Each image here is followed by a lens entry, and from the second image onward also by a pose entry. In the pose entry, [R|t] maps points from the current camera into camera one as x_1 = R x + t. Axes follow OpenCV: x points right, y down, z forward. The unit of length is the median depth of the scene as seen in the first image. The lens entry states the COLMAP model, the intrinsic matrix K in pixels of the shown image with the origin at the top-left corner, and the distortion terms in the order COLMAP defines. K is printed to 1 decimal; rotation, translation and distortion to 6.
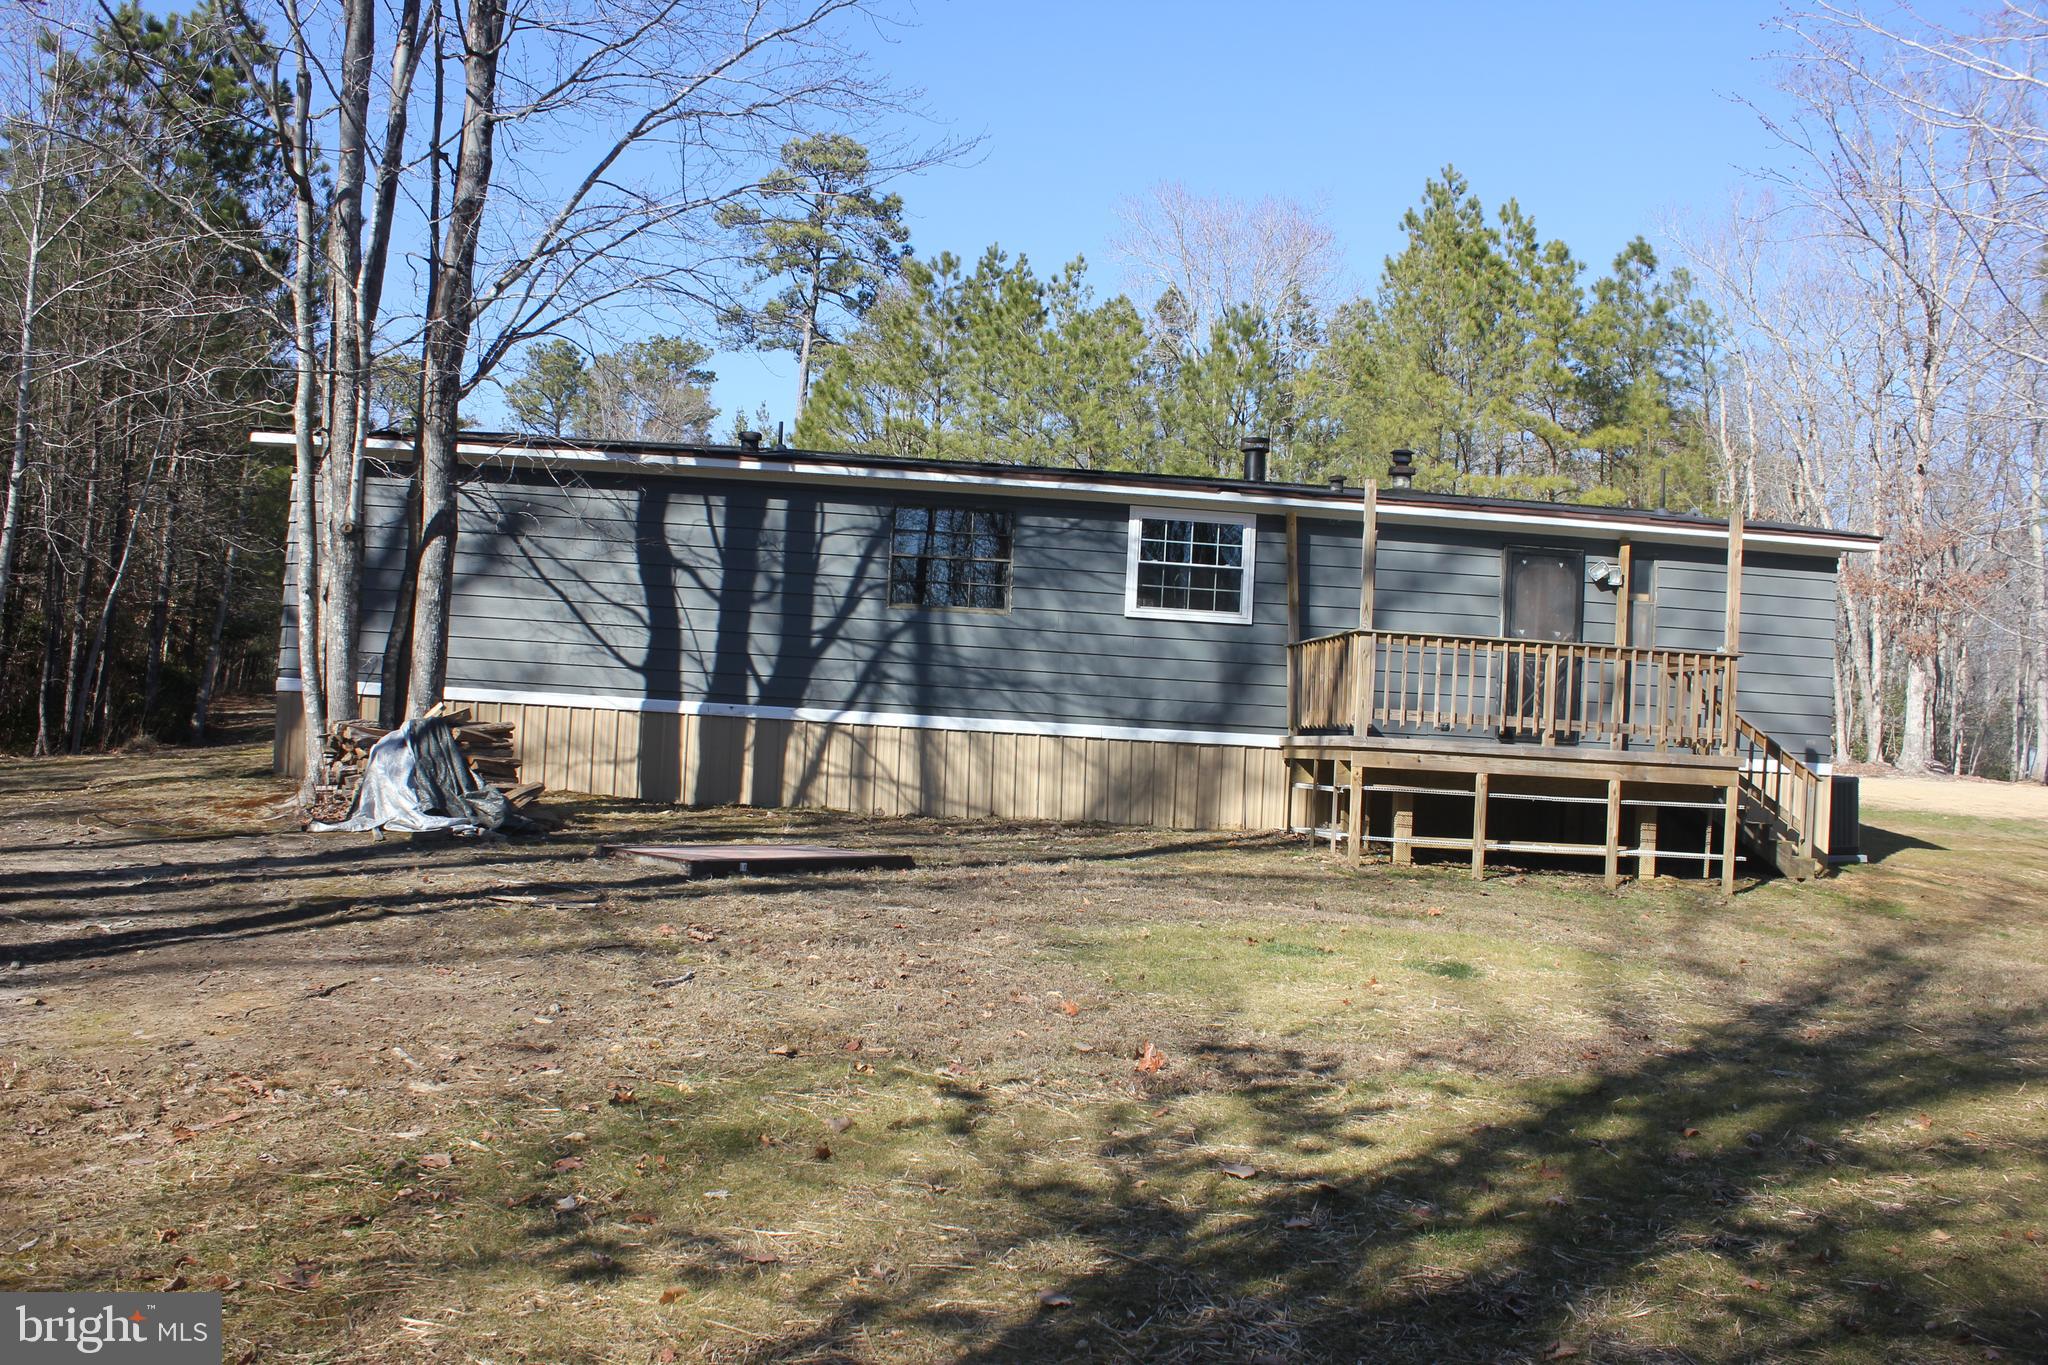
lens RADIAL K [[1705.3, 0, 1020.6], [0, 1705.3, 689.1], [0, 0, 1]] dist [-0.160327, 0.145249]
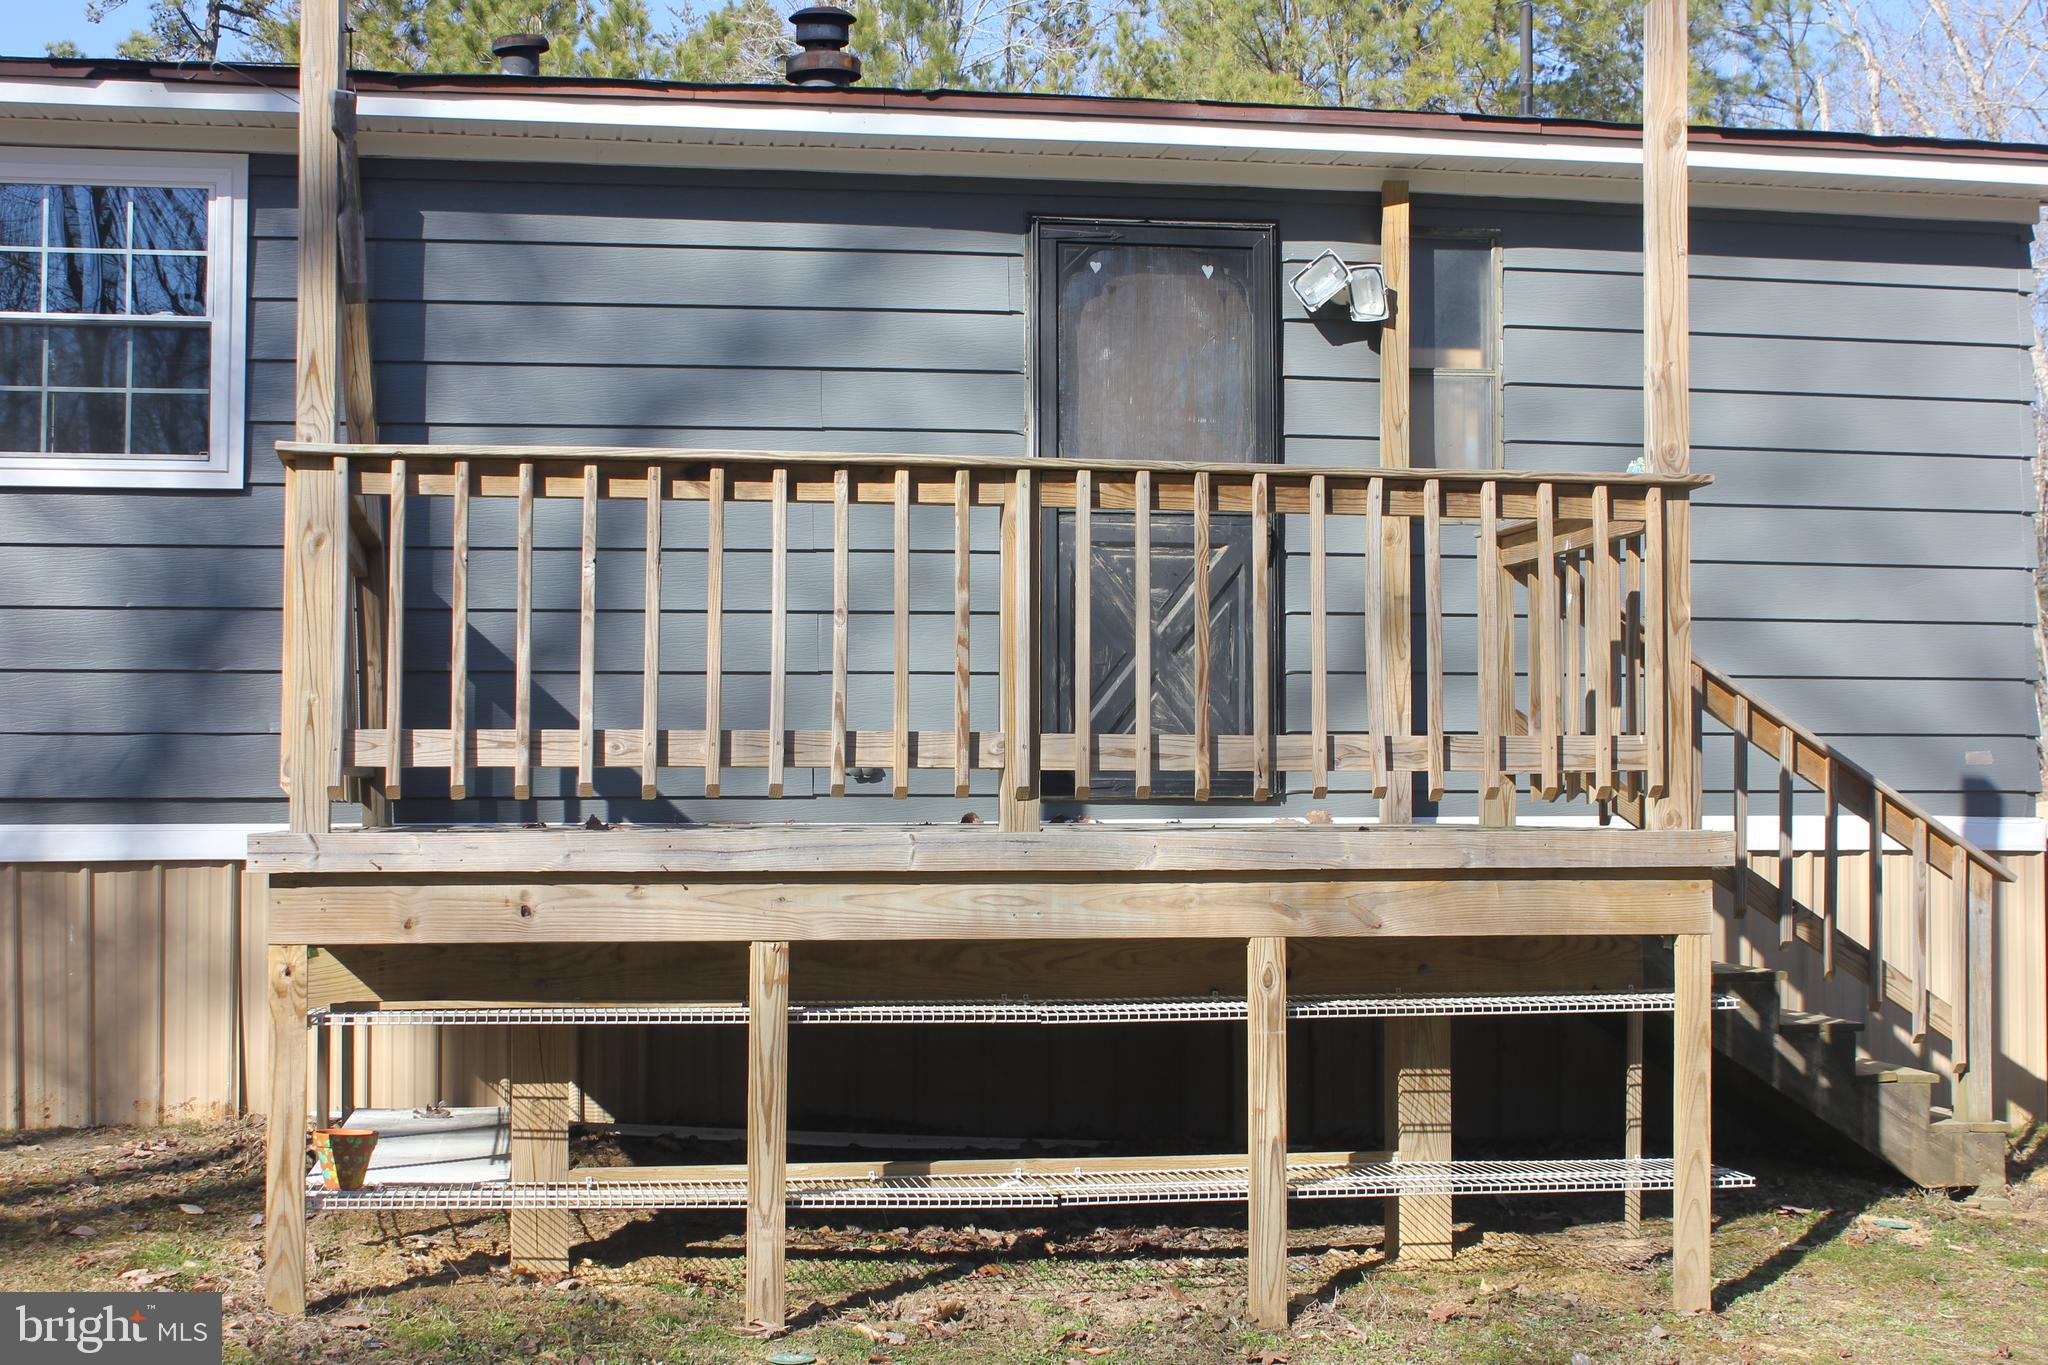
lens RADIAL K [[2697.5, 0, 1027.1], [0, 2697.5, 692.3], [0, 0, 1]] dist [-0.045415, 0.000000]
pose [[0.994908, -0.051020, 0.086918, 0.245428], [0.051630, 0.998655, -0.004782, 0.011744], [-0.086557, 0.009245, 0.996204, 0.486305]]
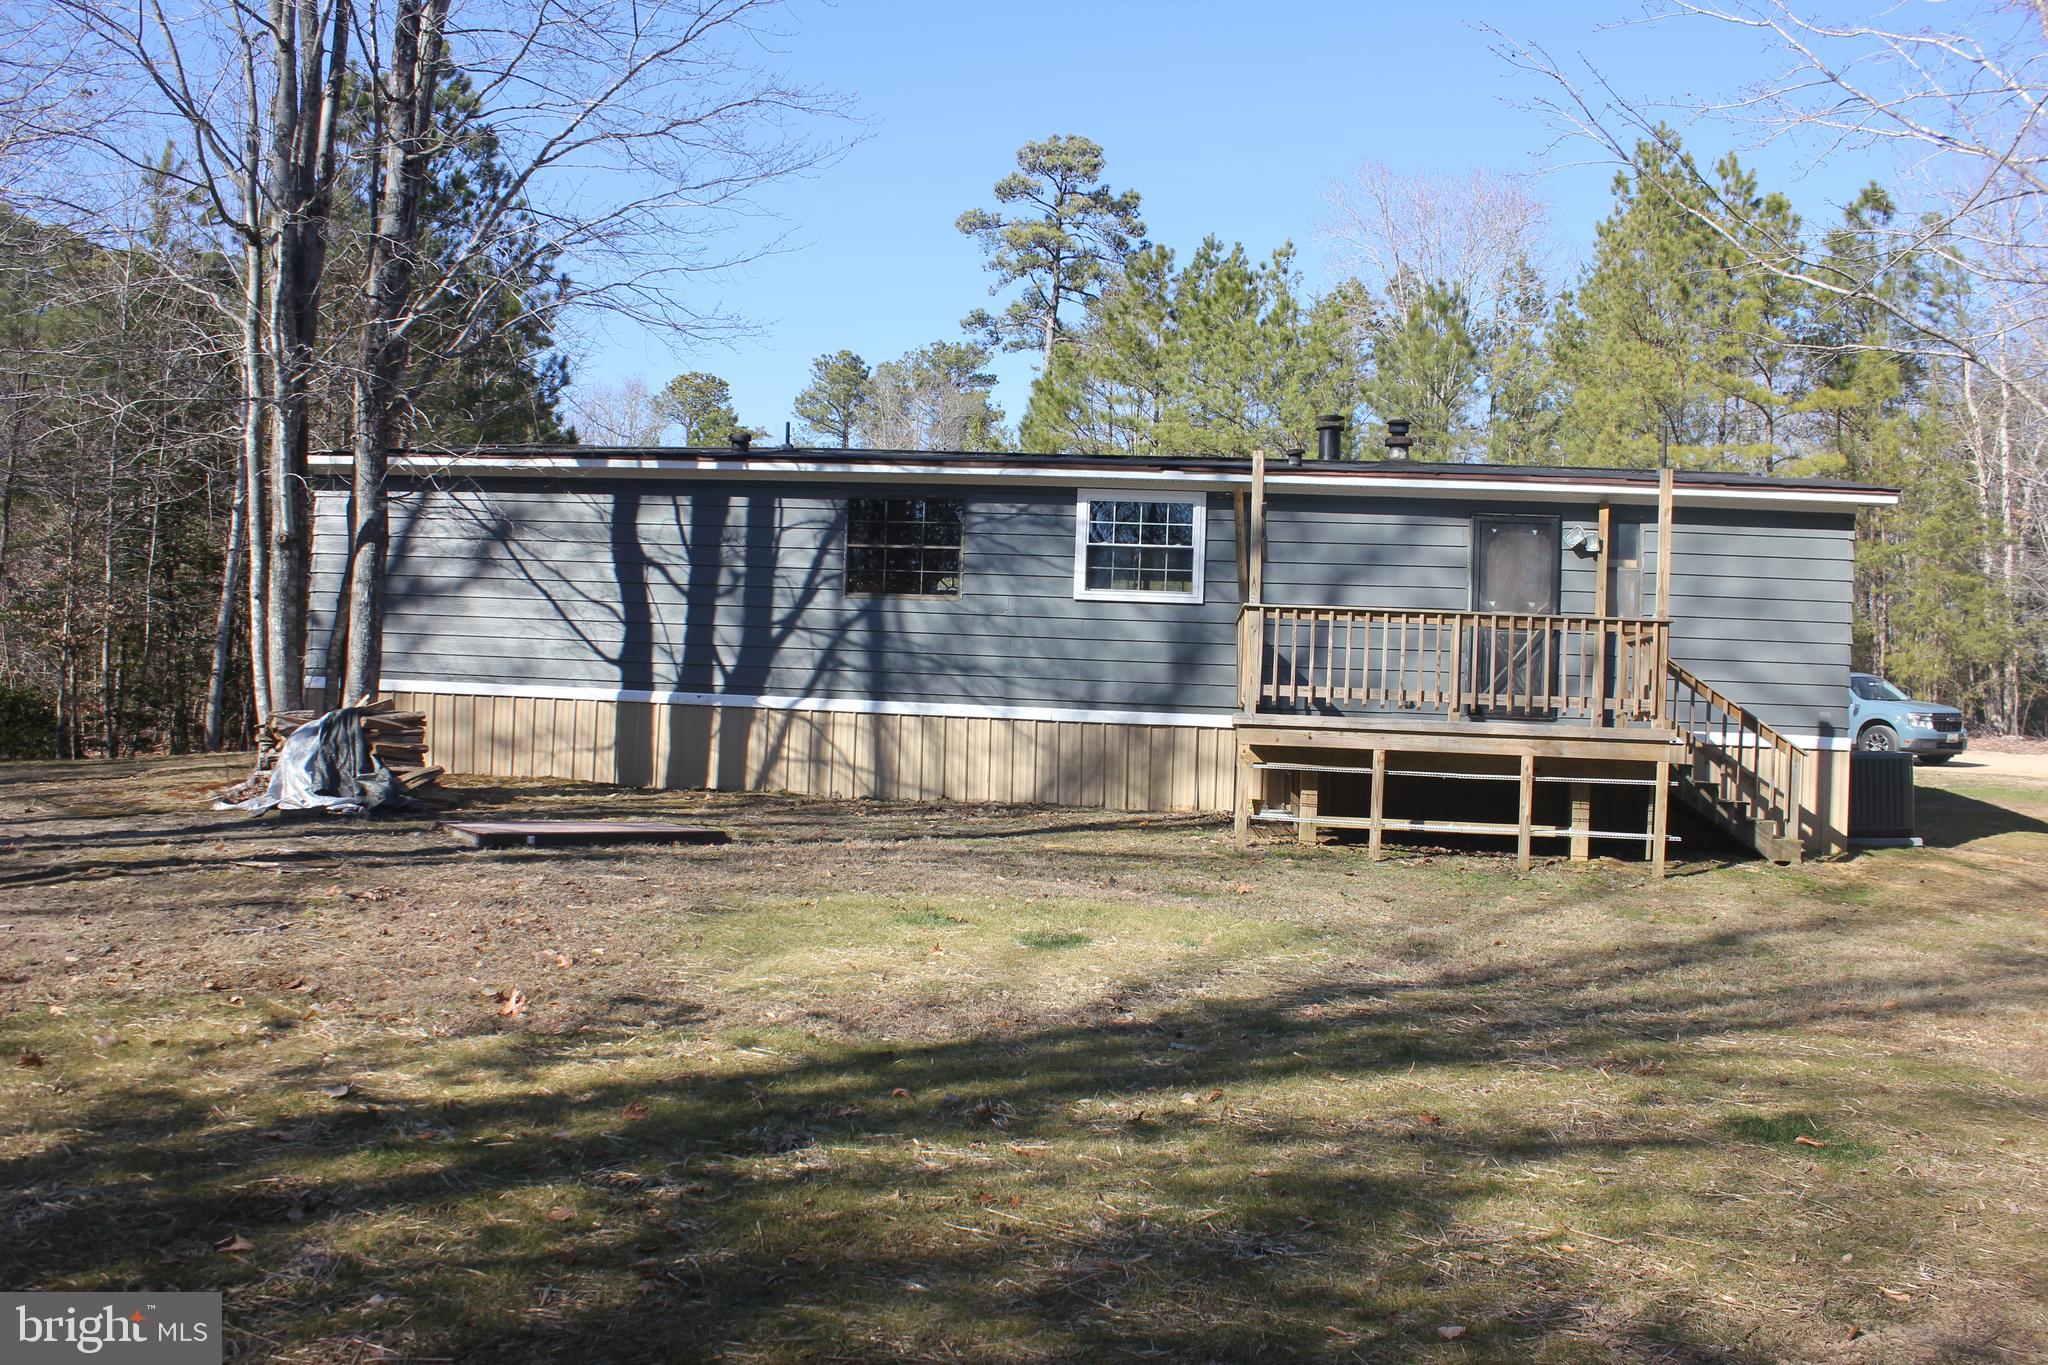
lens RADIAL K [[1705.3, 0, 1027.8], [0, 1705.3, 676.4], [0, 0, 1]] dist [-0.160327, 0.145249]
pose [[0.981184, -0.019715, -0.192065, 0.231389], [0.018627, 0.999799, -0.007469, 0.010073], [0.192174, 0.003751, 0.981354, 0.009775]]
